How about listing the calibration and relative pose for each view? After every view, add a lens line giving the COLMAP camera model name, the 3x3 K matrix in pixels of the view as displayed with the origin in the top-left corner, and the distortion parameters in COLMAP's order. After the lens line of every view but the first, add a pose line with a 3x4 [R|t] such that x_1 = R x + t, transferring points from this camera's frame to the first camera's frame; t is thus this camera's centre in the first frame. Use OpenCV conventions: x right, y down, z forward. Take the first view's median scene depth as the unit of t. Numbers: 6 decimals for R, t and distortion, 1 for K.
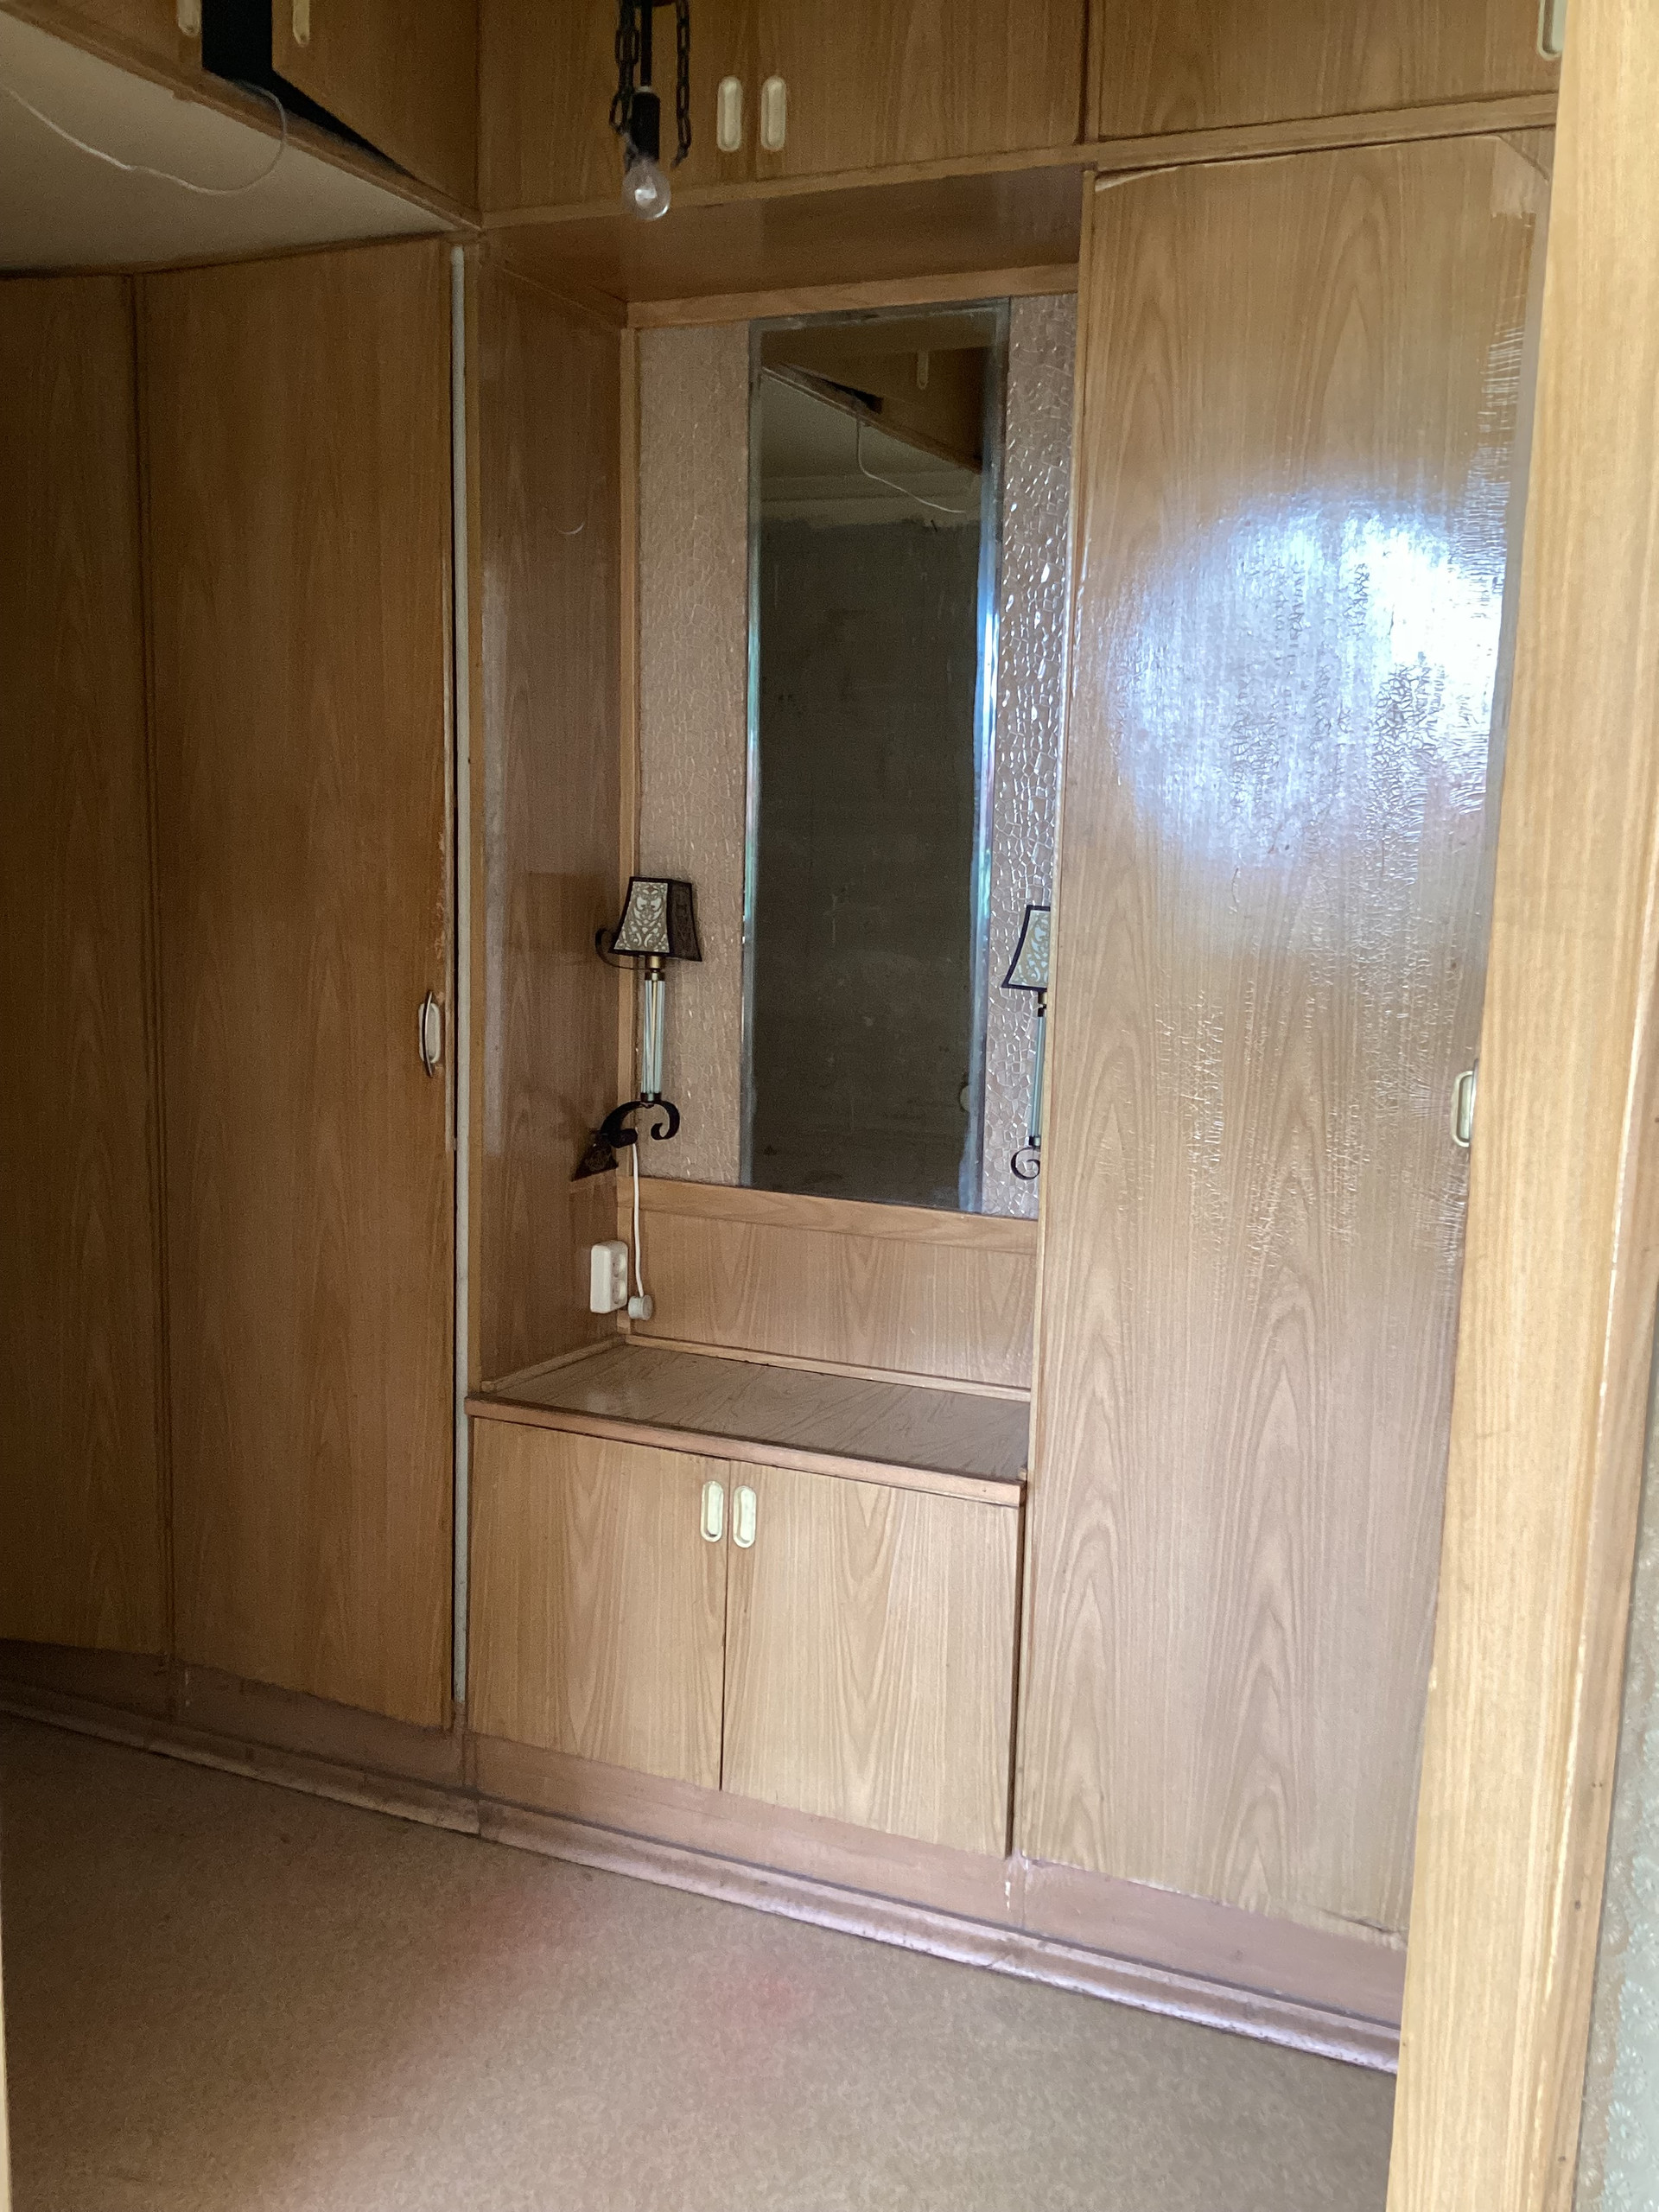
lens RADIAL K [[1994.5, 0, 832.0], [0, 1994.5, 1109.9], [0, 0, 1]] dist [0.076745, -0.153423]
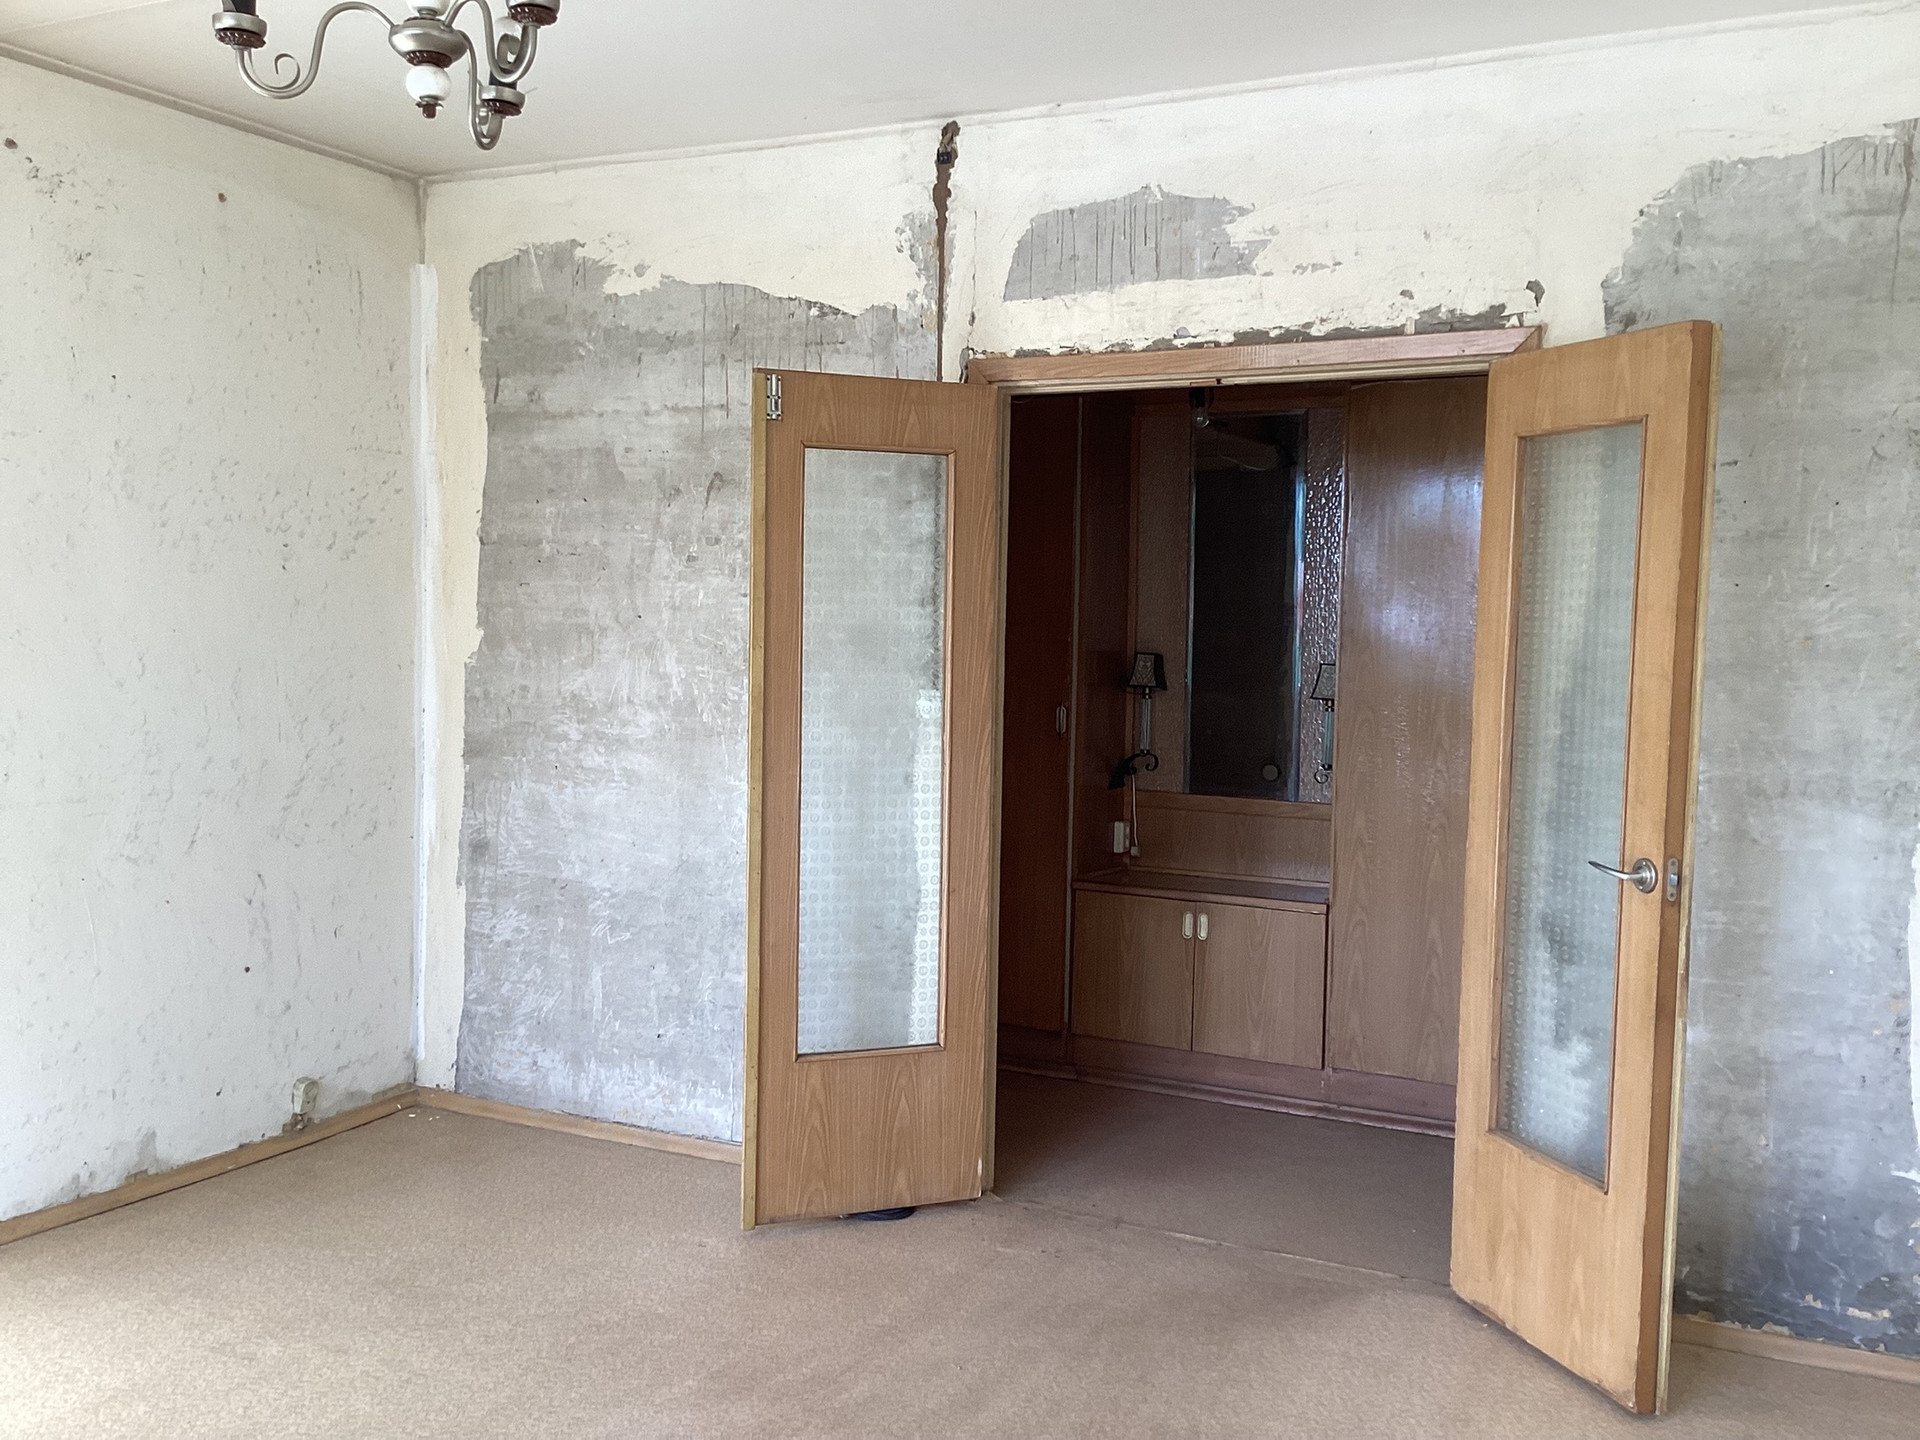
lens RADIAL K [[1731.2, 0, 952.3], [0, 1731.2, 718.7], [0, 0, 1]] dist [0.076745, -0.153423]
pose [[0.998237, -0.007223, -0.058920, -0.212507], [0.002438, 0.996720, -0.080885, 0.124940], [0.059311, 0.080599, 0.994980, -1.034199]]
